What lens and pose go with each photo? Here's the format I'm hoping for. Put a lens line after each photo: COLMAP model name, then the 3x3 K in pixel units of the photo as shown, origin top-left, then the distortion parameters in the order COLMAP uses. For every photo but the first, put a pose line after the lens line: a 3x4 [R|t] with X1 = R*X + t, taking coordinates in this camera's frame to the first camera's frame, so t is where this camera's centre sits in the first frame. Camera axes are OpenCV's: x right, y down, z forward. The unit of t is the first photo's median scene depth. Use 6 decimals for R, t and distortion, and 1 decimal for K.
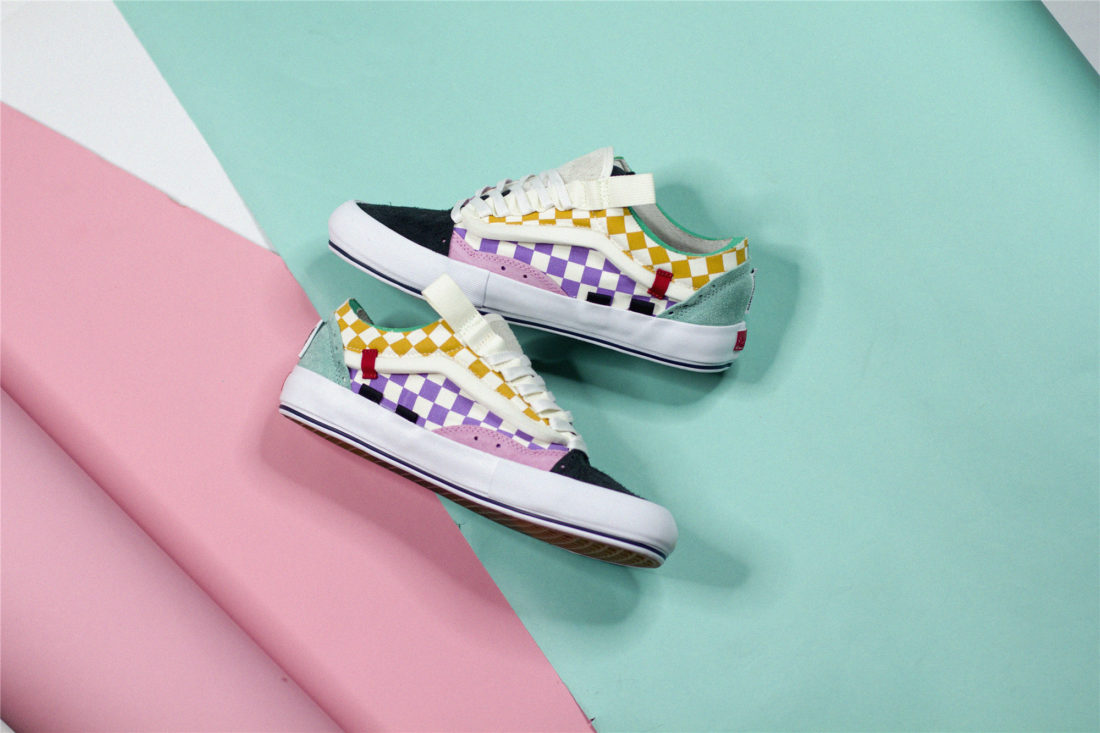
lens RADIAL K [[2663.1, 0, 549.0], [0, 2663.1, 366.4], [0, 0, 1]] dist [-0.191399, 0.000000]
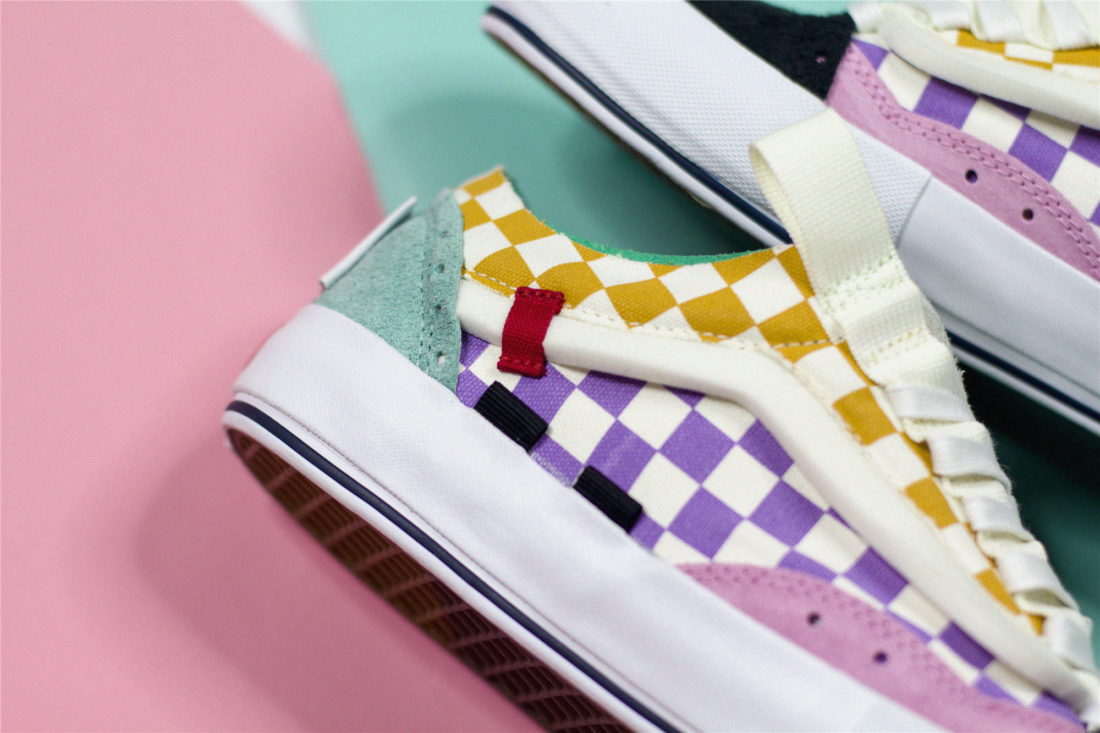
lens RADIAL K [[2663.1, 0, 552.0], [0, 2663.1, 367.7], [0, 0, 1]] dist [-0.191399, 0.000000]
pose [[0.967669, 0.252056, -0.009154, -0.060973], [-0.250046, 0.953931, -0.165807, 0.057535], [-0.033060, 0.162735, 0.986116, 0.680540]]
